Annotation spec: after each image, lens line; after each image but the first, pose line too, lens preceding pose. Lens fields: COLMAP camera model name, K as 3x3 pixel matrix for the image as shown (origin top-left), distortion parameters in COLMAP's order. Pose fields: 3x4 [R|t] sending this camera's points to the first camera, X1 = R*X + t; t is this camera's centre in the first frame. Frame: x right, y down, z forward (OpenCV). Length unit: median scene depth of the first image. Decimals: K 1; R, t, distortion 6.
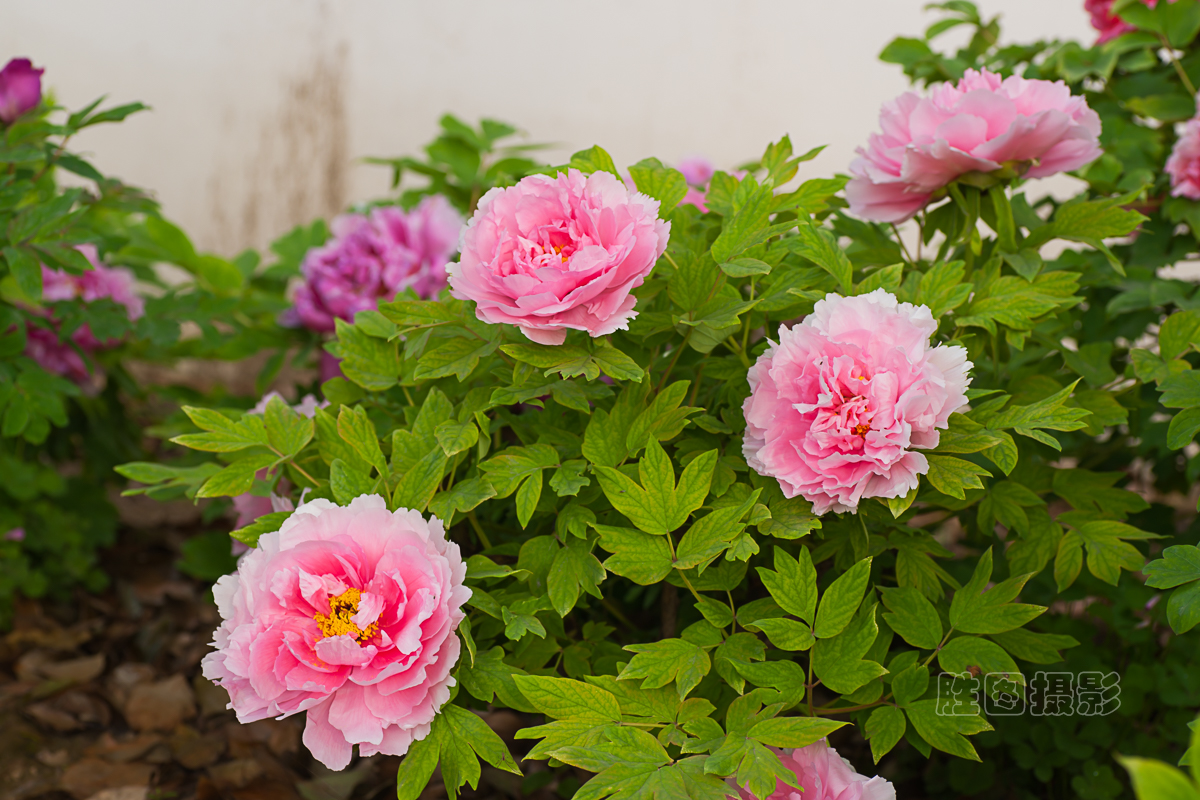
lens RADIAL K [[3088.8, 0, 600.0], [0, 3088.8, 400.0], [0, 0, 1]] dist [0.071296, -0.011125]
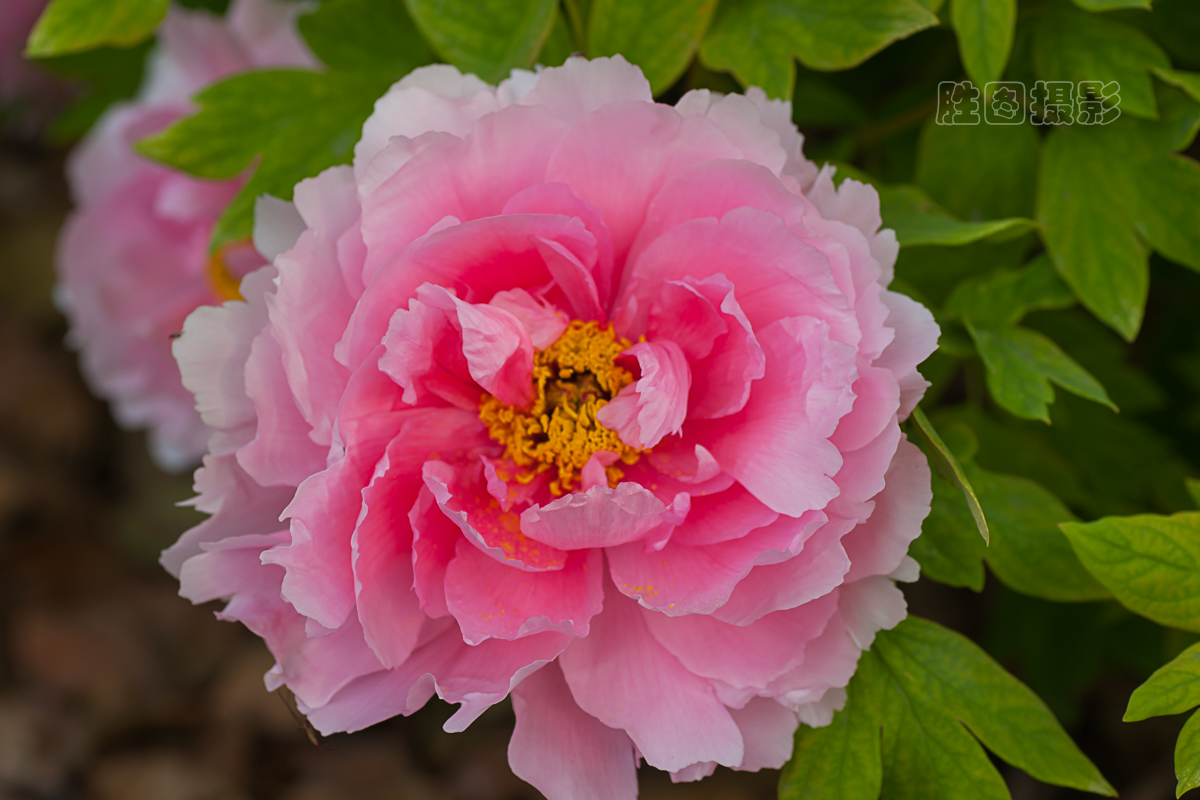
lens RADIAL K [[3088.8, 0, 600.0], [0, 3088.8, 400.0], [0, 0, 1]] dist [0.071296, -0.011125]
pose [[0.975774, -0.113071, 0.187294, -0.147405], [0.058653, 0.959951, 0.273959, -0.029381], [-0.210770, -0.256337, 0.943328, 0.660014]]
